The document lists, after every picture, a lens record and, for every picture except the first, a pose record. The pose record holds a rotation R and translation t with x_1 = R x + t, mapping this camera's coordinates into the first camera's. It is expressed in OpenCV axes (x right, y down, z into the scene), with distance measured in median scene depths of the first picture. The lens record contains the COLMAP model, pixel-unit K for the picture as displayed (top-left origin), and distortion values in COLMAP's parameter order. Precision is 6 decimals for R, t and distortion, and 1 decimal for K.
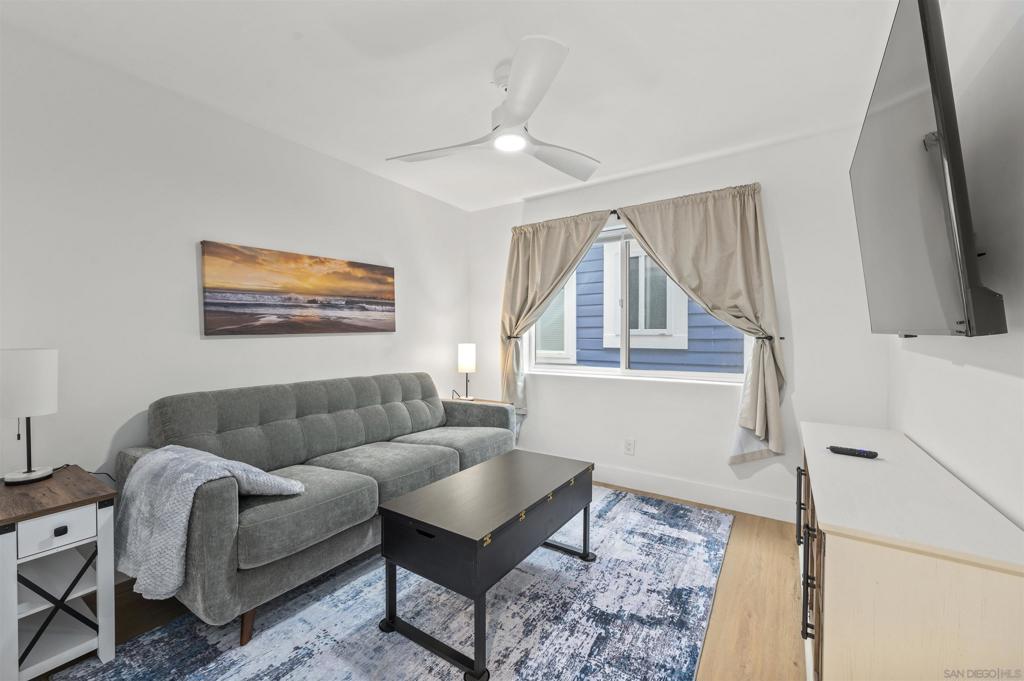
lens RADIAL K [[407.3, 0, 512.5], [0, 407.3, 339.8], [0, 0, 1]] dist [-0.000739, -0.001576]
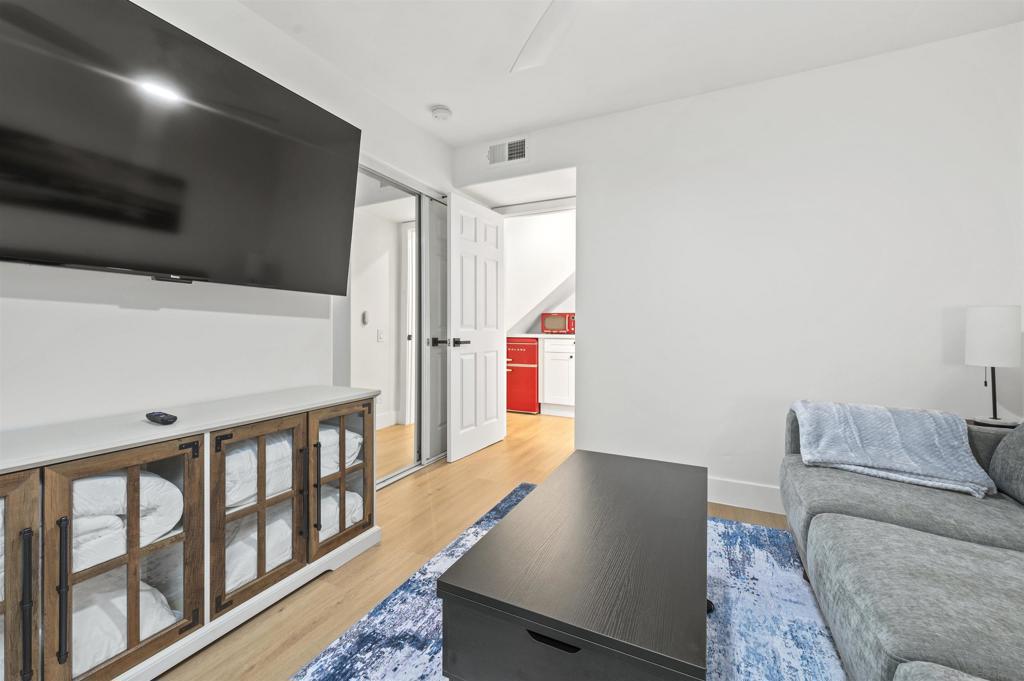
lens RADIAL K [[407.3, 0, 510.8], [0, 407.3, 333.9], [0, 0, 1]] dist [-0.000739, -0.001576]
pose [[-0.991076, -0.003200, -0.133261, 0.255572], [-0.004781, 0.999922, 0.011545, 0.093324], [0.133213, 0.012079, -0.991014, 1.941970]]
